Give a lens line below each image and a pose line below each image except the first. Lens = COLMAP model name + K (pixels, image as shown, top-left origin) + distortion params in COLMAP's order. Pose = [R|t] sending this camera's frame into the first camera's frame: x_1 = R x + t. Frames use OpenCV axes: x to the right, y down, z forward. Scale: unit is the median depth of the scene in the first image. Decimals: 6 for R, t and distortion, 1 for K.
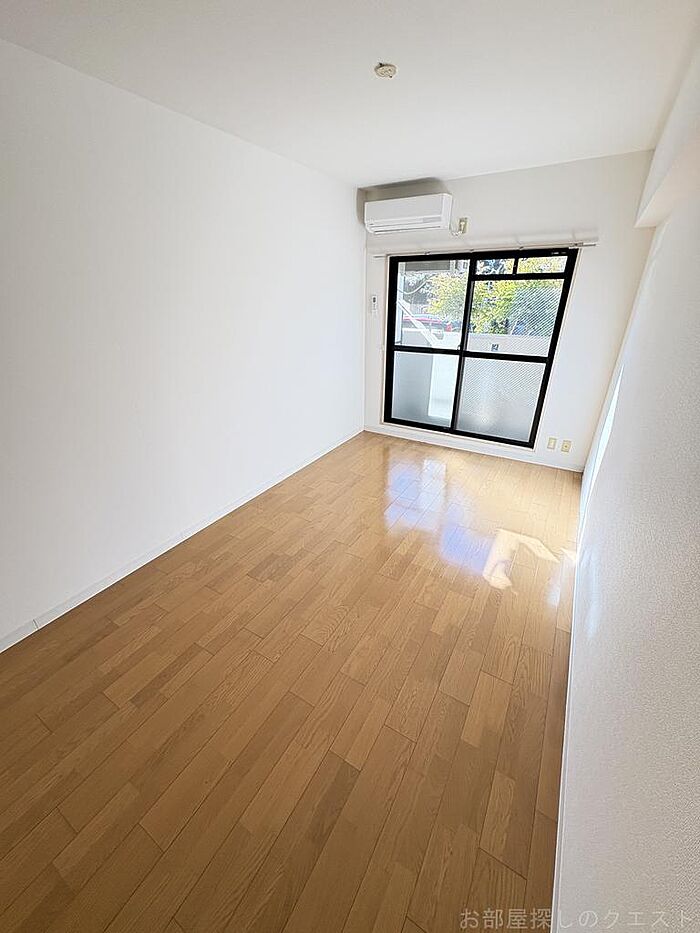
lens RADIAL K [[376.1, 0, 343.9], [0, 376.1, 472.8], [0, 0, 1]] dist [-0.018363, 0.000073]
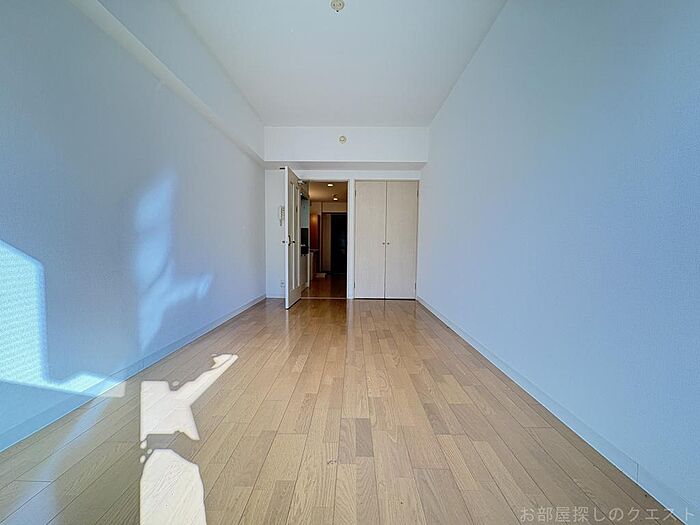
lens RADIAL K [[282.2, 0, 350.0], [0, 282.2, 262.5], [0, 0, 1]] dist [-0.018363, 0.000073]
pose [[-0.860602, 0.040885, -0.507634, 0.454927], [-0.219152, 0.870032, 0.441606, -0.442318], [0.459713, 0.491296, -0.739792, 1.550568]]
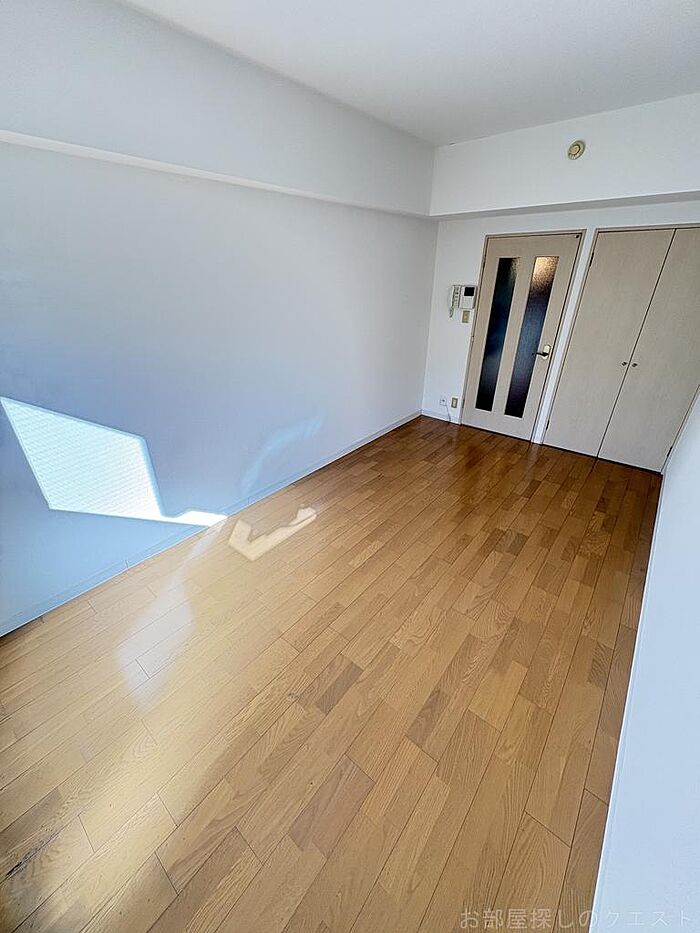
lens RADIAL K [[376.1, 0, 343.9], [0, 376.1, 472.8], [0, 0, 1]] dist [-0.018363, 0.000073]
pose [[-0.989319, -0.048728, 0.137379, 0.115105], [0.082959, 0.586723, 0.805527, -0.686559], [-0.119855, 0.808320, -0.576414, 1.415098]]
